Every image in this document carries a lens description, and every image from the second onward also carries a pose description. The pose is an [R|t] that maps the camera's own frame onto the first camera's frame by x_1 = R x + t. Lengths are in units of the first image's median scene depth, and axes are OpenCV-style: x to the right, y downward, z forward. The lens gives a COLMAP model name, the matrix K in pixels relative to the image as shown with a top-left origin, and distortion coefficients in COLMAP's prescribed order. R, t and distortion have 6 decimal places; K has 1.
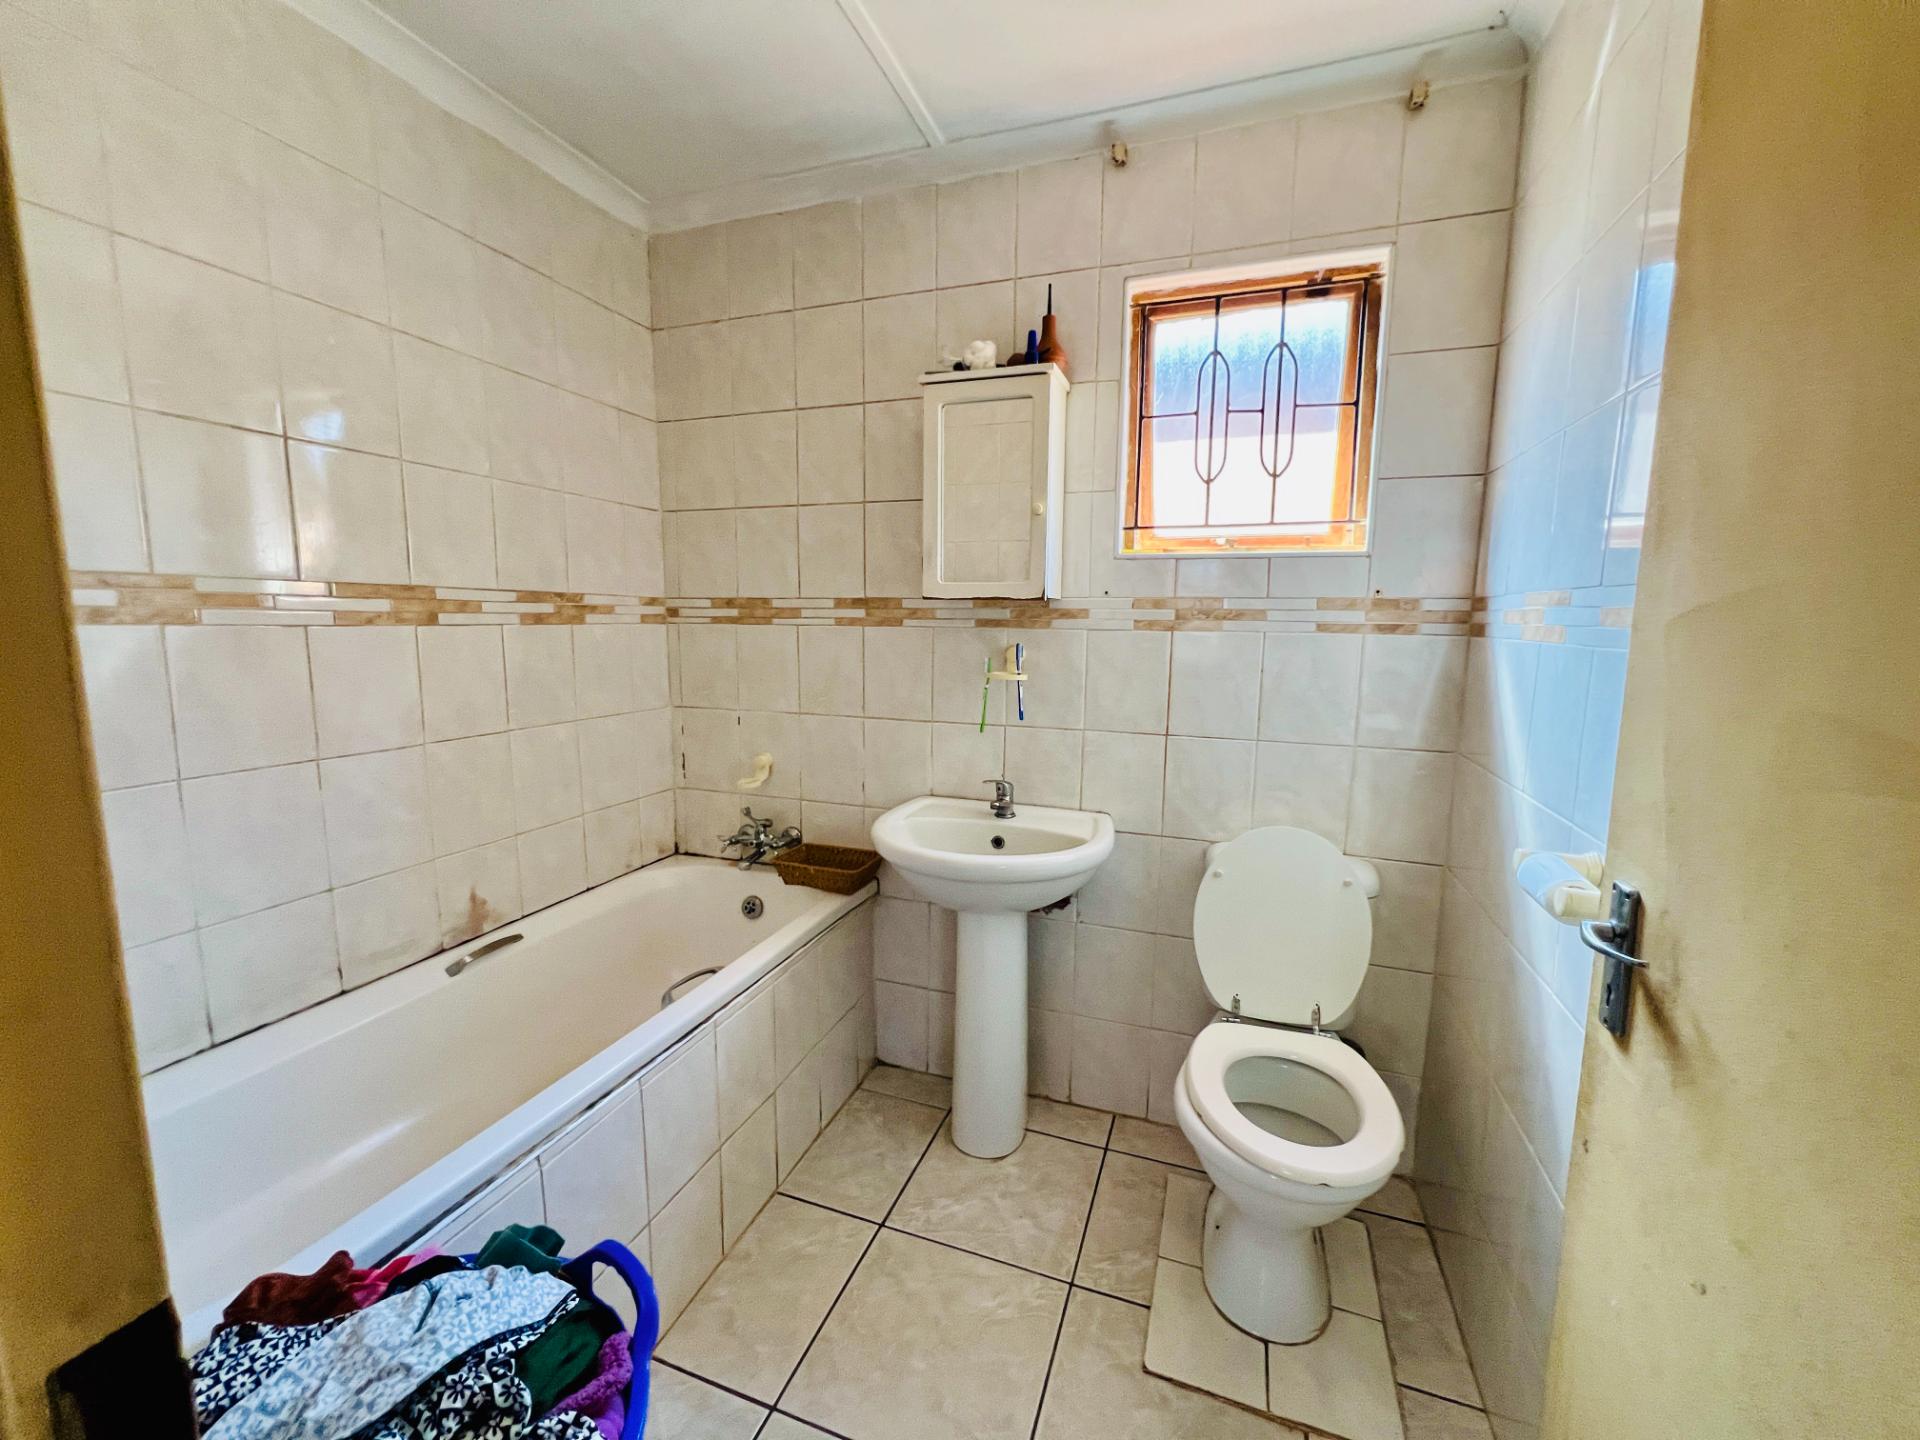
lens RADIAL K [[767.9, 0, 959.9], [0, 767.9, 714.1], [0, 0, 1]] dist [-0.003589, 0.001106]
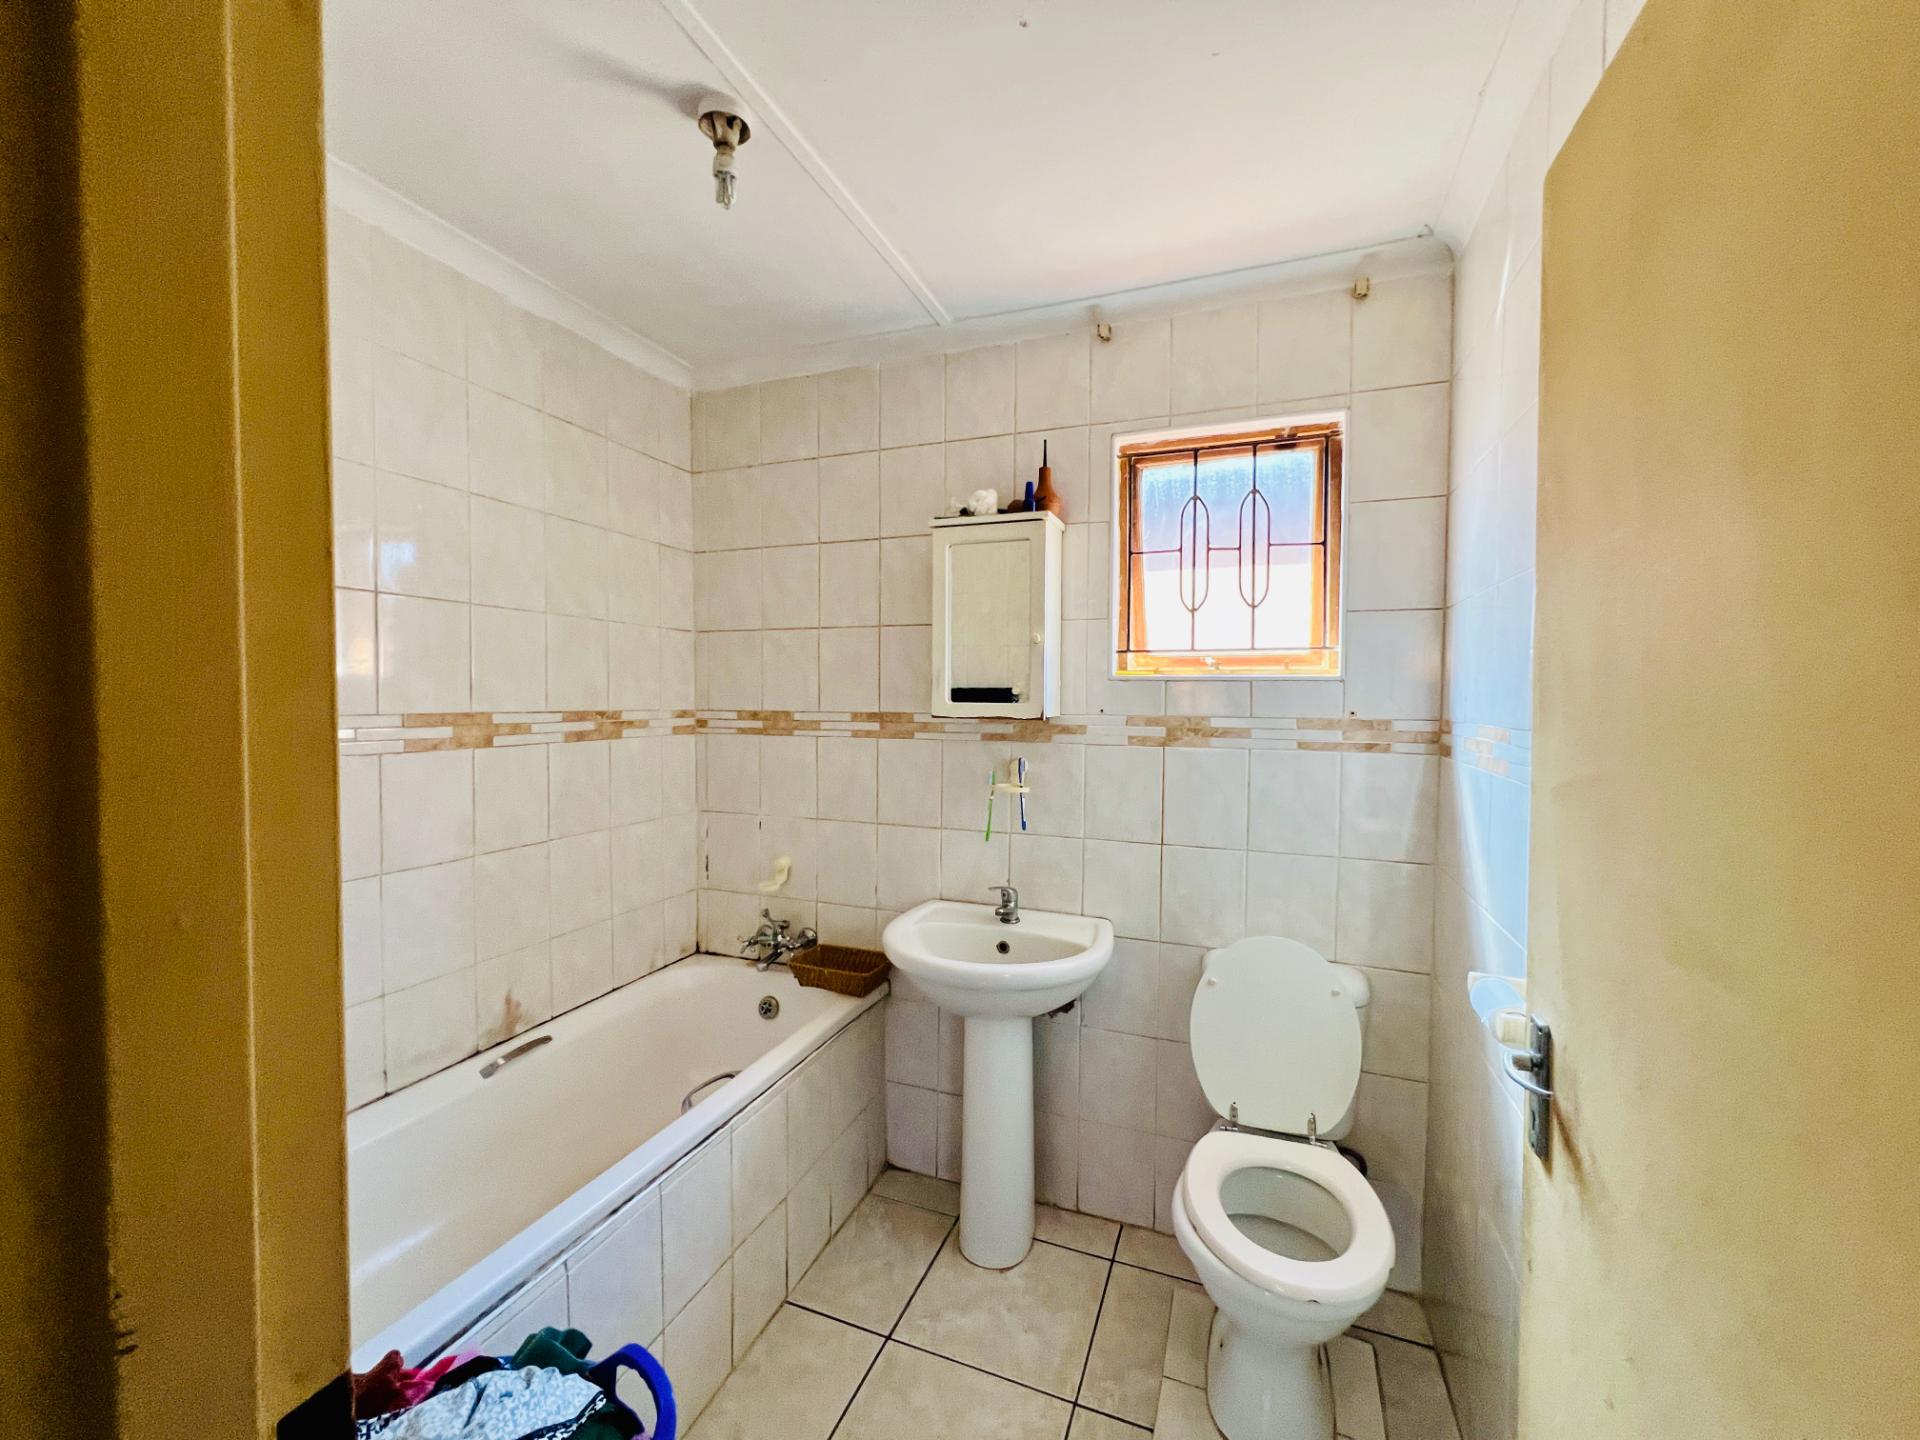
lens RADIAL K [[767.9, 0, 960.4], [0, 767.9, 713.4], [0, 0, 1]] dist [-0.003589, 0.001106]
pose [[0.999695, -0.003095, -0.024514, 0.020260], [0.000596, 0.994857, -0.101290, -0.050514], [0.024701, 0.101245, 0.994555, -0.086053]]
